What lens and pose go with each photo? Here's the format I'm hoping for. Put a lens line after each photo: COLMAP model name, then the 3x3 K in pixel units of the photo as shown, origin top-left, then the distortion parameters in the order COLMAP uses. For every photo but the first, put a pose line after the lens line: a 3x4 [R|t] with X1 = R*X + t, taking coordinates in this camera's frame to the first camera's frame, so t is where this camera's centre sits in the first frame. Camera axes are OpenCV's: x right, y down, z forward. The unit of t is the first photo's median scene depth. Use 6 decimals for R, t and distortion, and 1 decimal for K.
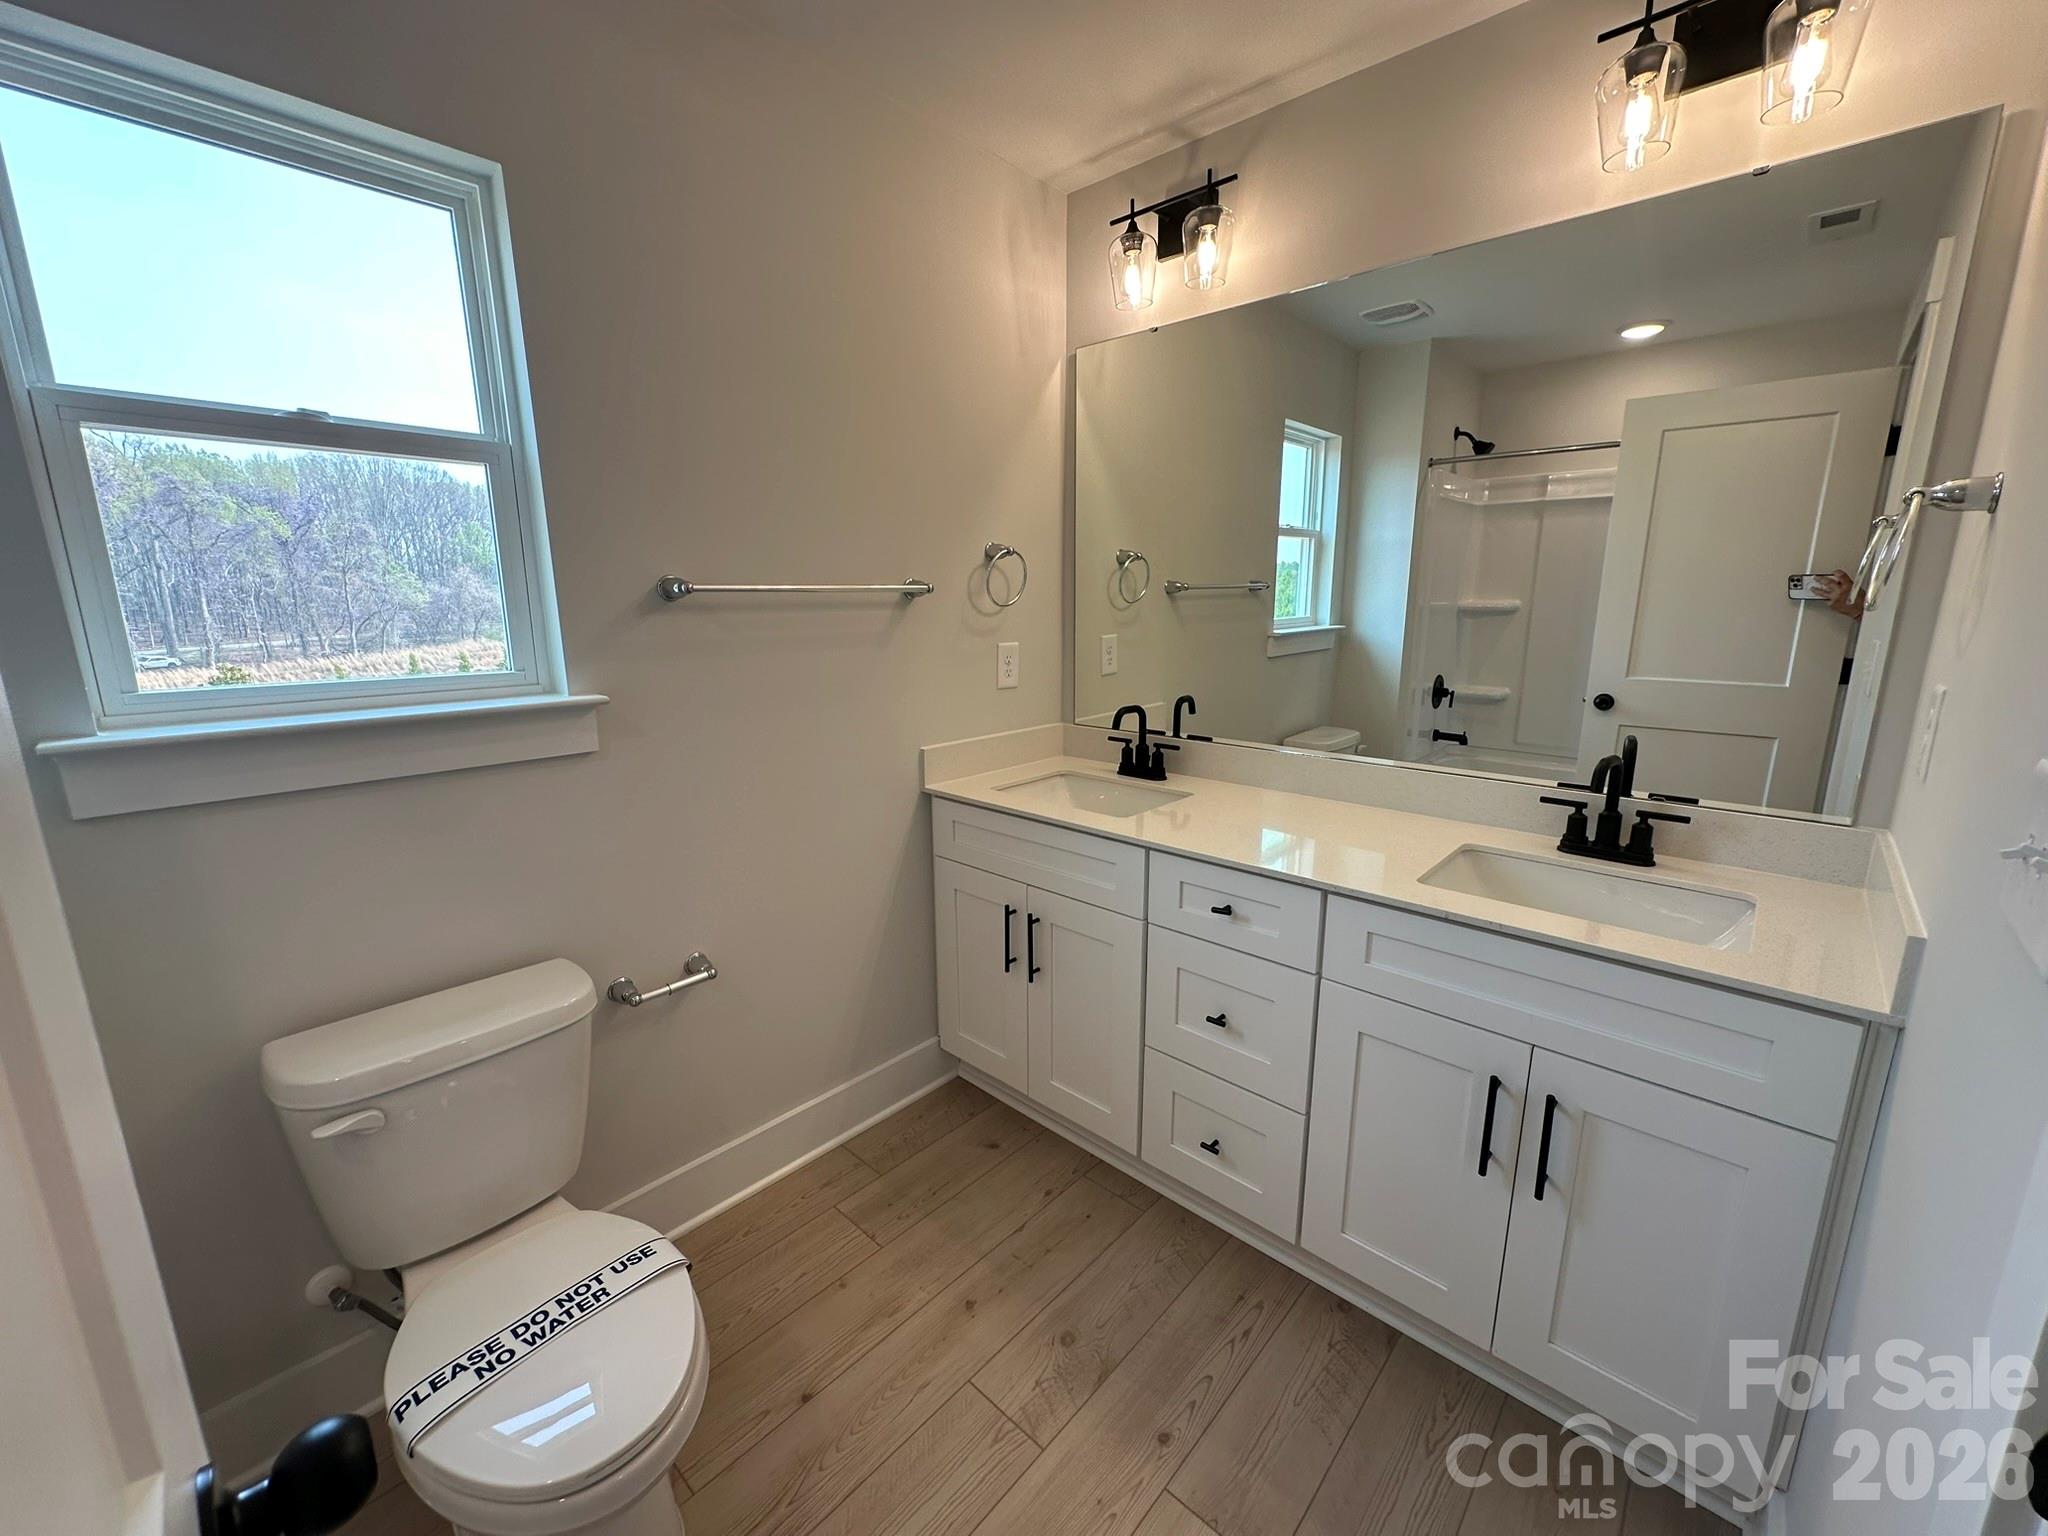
lens RADIAL K [[820.5, 0, 1017.7], [0, 820.5, 762.2], [0, 0, 1]] dist [0.005371, -0.000098]
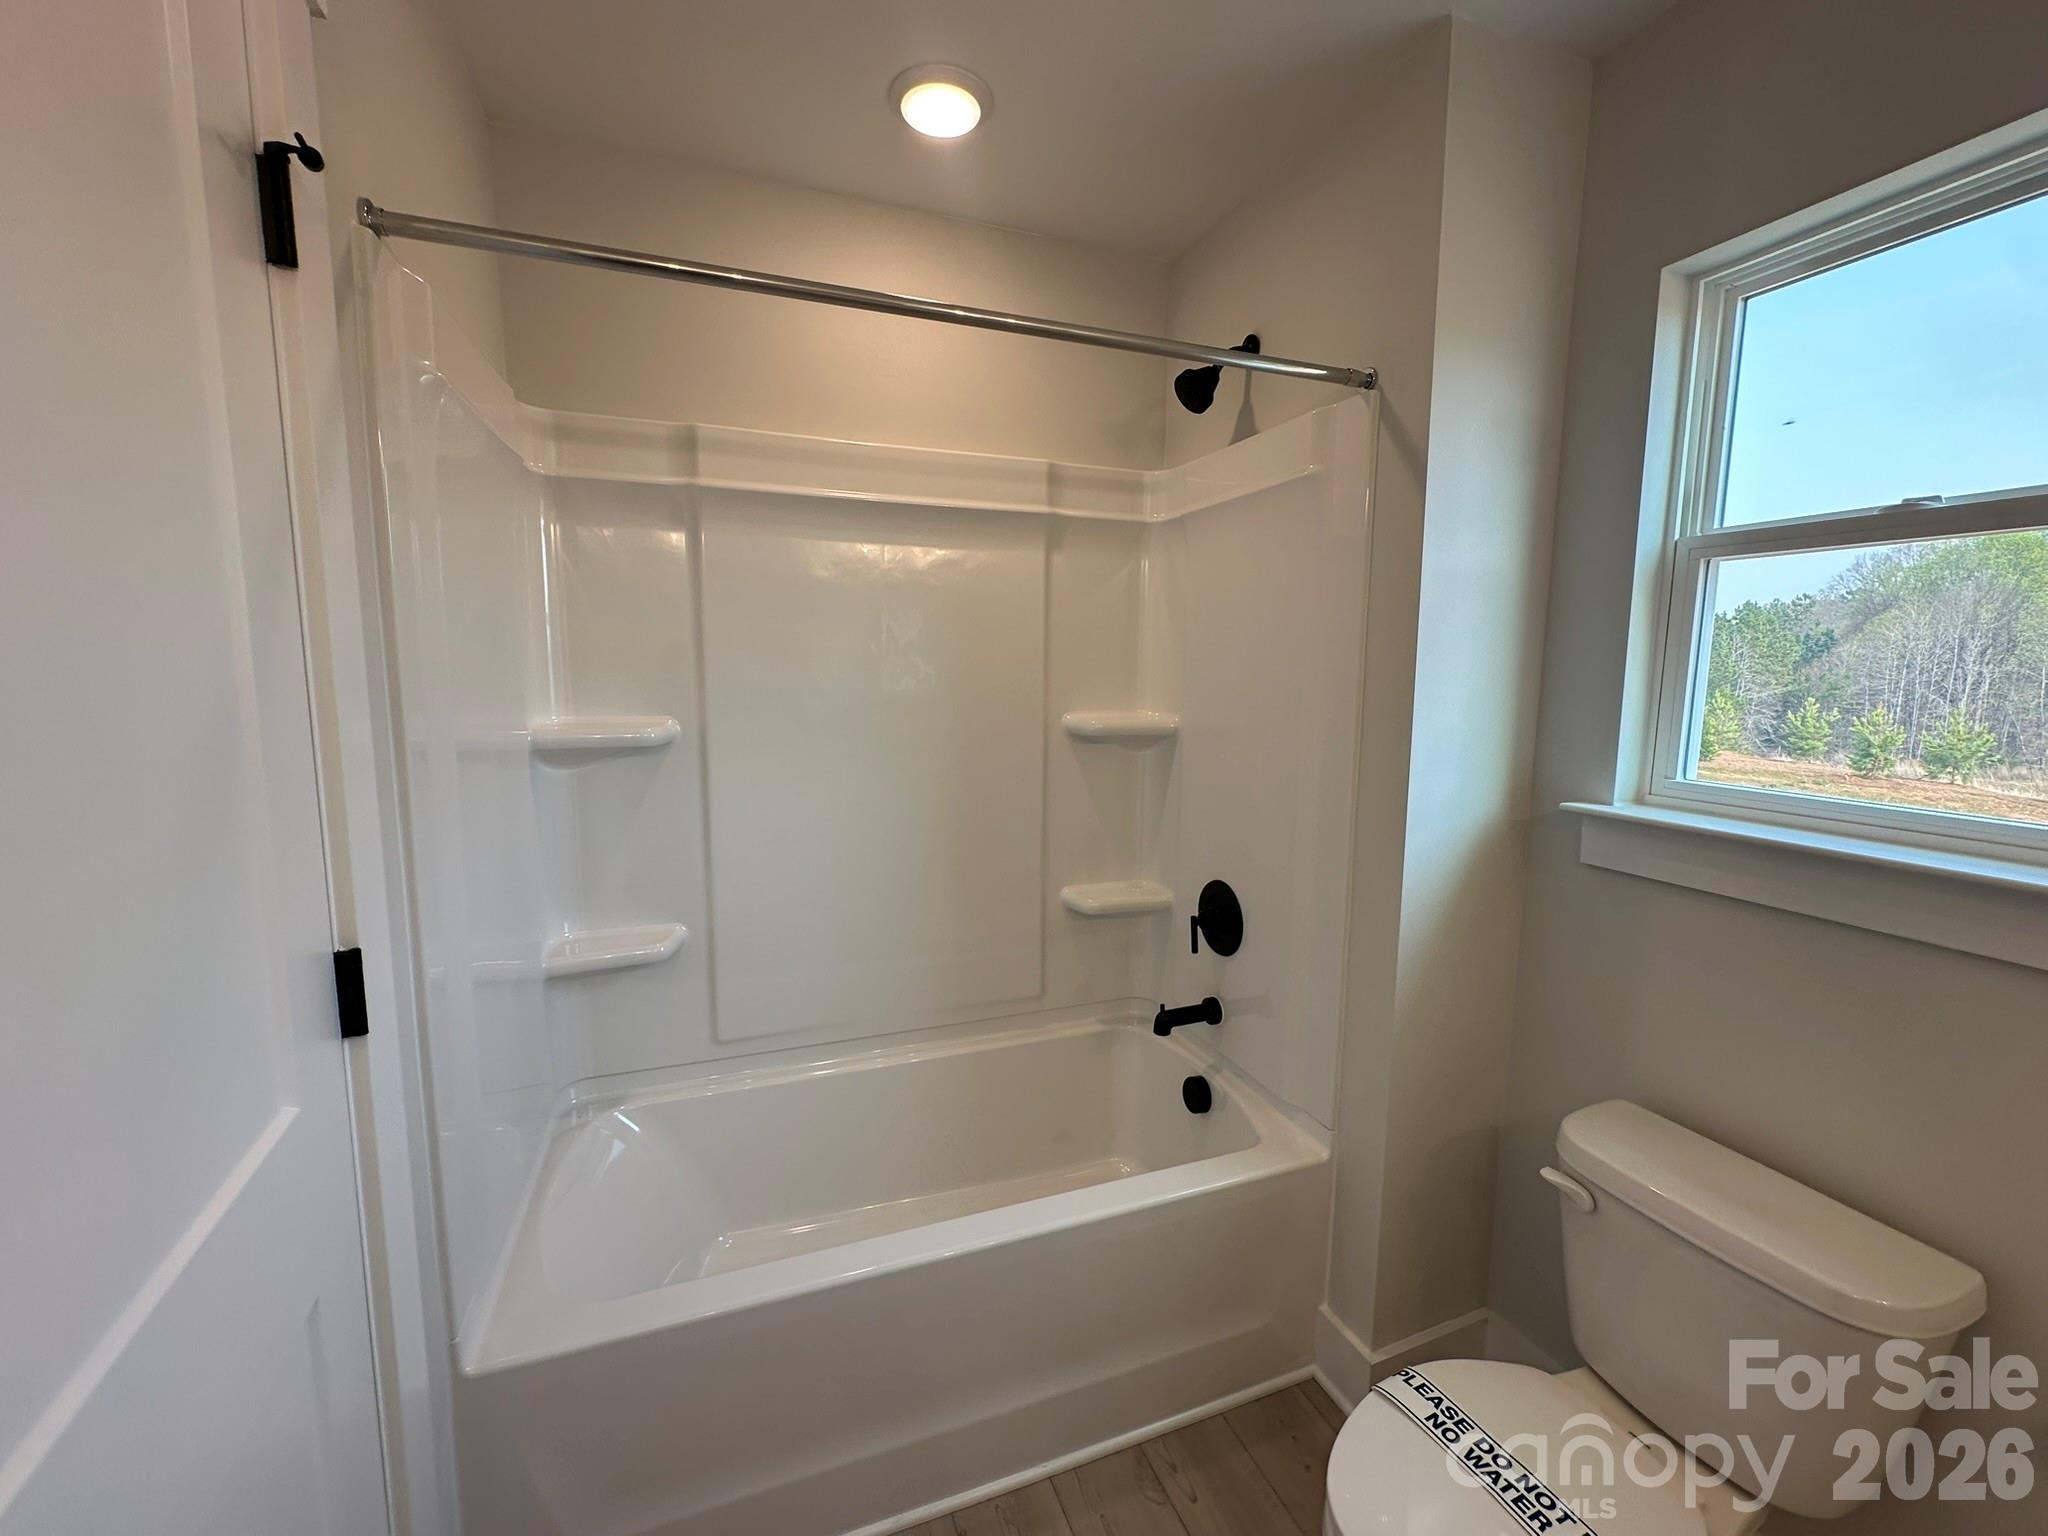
lens RADIAL K [[820.5, 0, 1026.7], [0, 820.5, 768.1], [0, 0, 1]] dist [0.005371, -0.000098]
pose [[-0.434101, 0.105683, -0.894644, 0.421053], [-0.196589, 0.958047, 0.208563, -0.176576], [0.879152, 0.266414, -0.395113, 0.697647]]
